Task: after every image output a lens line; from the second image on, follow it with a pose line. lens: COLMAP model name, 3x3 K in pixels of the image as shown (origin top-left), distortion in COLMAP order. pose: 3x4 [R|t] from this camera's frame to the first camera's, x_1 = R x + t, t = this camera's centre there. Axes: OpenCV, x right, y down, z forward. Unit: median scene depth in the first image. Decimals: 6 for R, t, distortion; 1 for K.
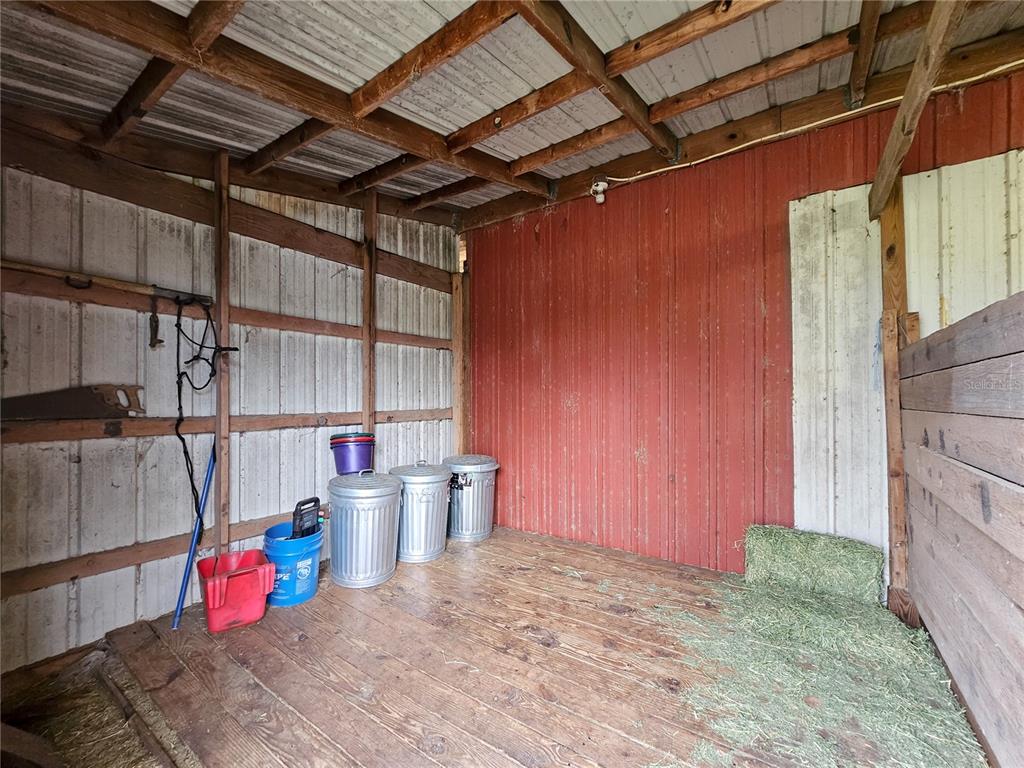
lens RADIAL K [[419.1, 0, 512.4], [0, 419.1, 397.8], [0, 0, 1]] dist [-0.000075, -0.000020]
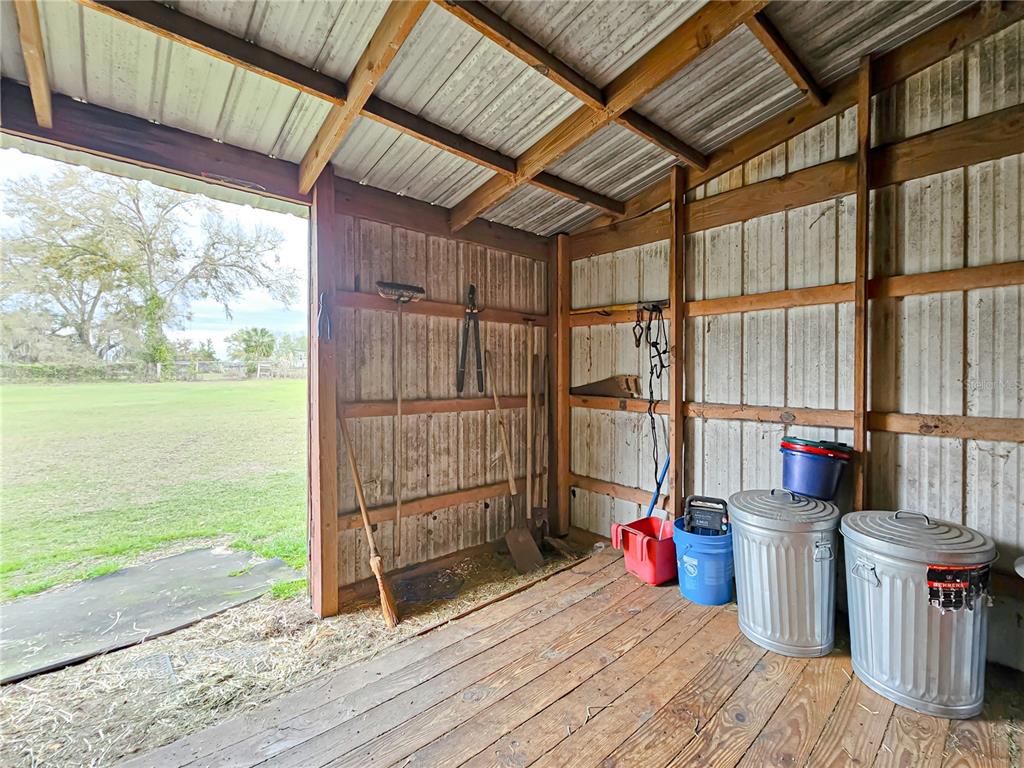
lens RADIAL K [[449.1, 0, 512.0], [0, 449.1, 384.0], [0, 0, 1]] dist [-0.002314, -0.000479]
pose [[-0.232526, 0.017479, -0.972433, 0.533644], [-0.007164, 0.999781, 0.019684, -0.022333], [0.972564, 0.011544, -0.232350, 0.759231]]
